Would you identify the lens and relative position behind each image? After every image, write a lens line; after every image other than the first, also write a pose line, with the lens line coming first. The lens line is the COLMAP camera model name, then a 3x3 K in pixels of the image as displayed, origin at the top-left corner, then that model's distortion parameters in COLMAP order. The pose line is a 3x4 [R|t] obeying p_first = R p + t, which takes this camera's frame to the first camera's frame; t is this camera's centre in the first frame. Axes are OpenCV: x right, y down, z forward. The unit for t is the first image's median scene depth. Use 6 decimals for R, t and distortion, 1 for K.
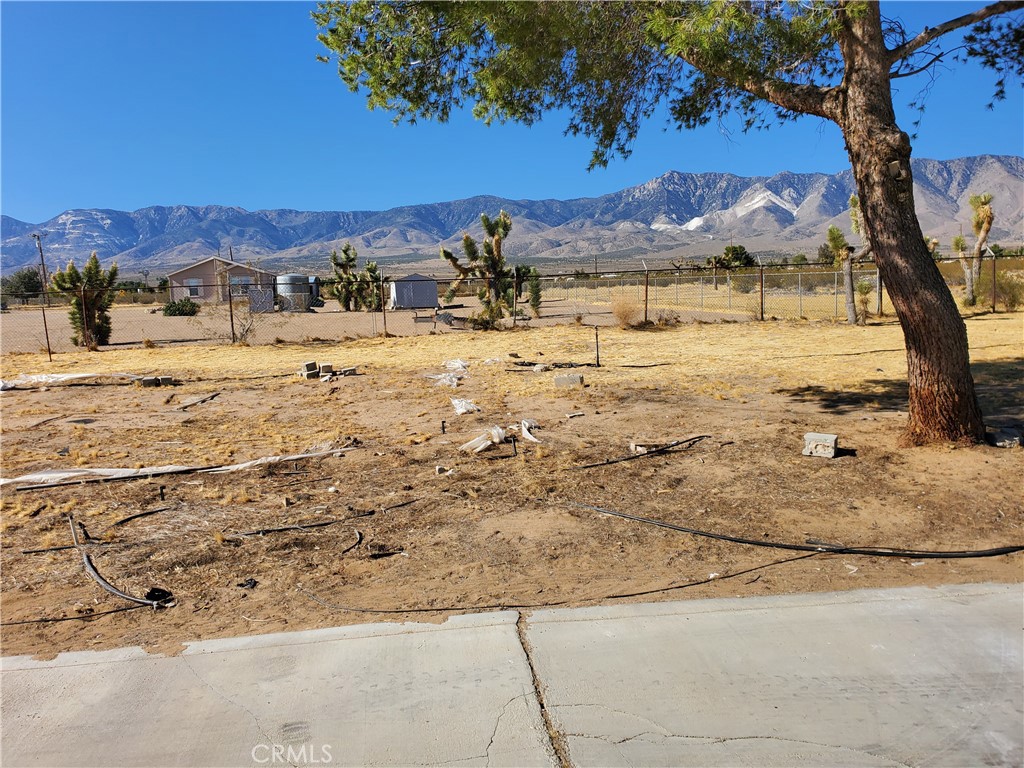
lens RADIAL K [[797.8, 0, 512.8], [0, 797.8, 382.8], [0, 0, 1]] dist [0.046324, -0.045298]
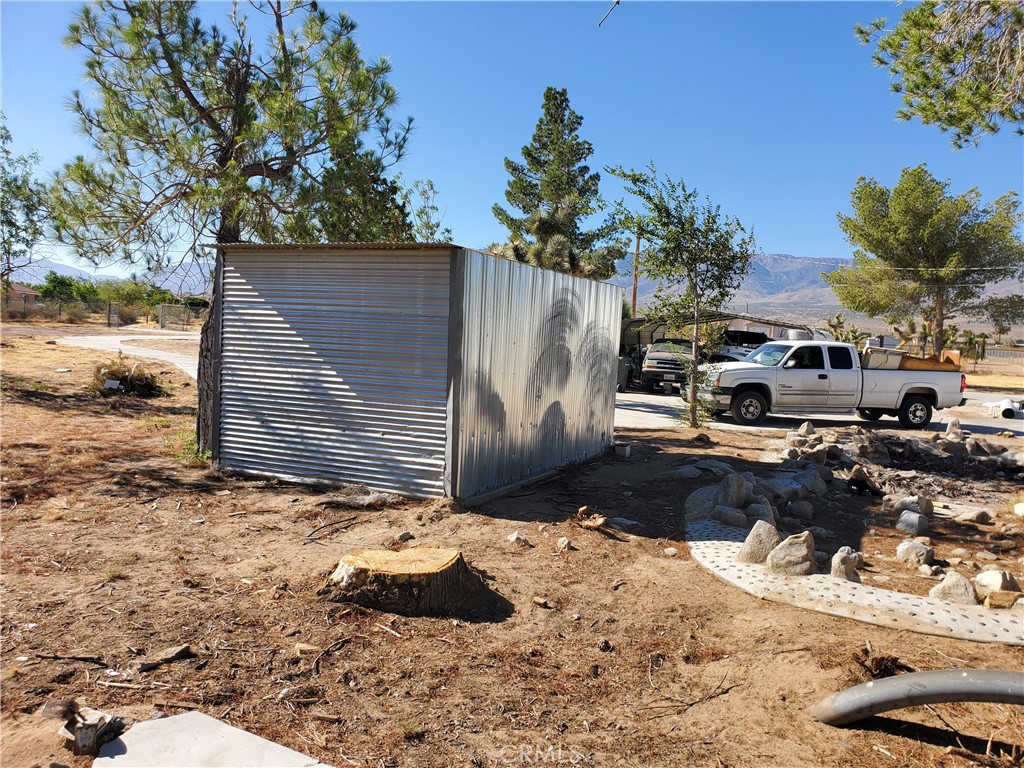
lens RADIAL K [[797.8, 0, 513.9], [0, 797.8, 385.2], [0, 0, 1]] dist [0.046324, -0.045298]
pose [[0.831110, 0.118350, -0.543368, 0.152171], [-0.146114, 0.989235, -0.008026, 0.078788], [0.536569, 0.086064, 0.839456, -0.736240]]
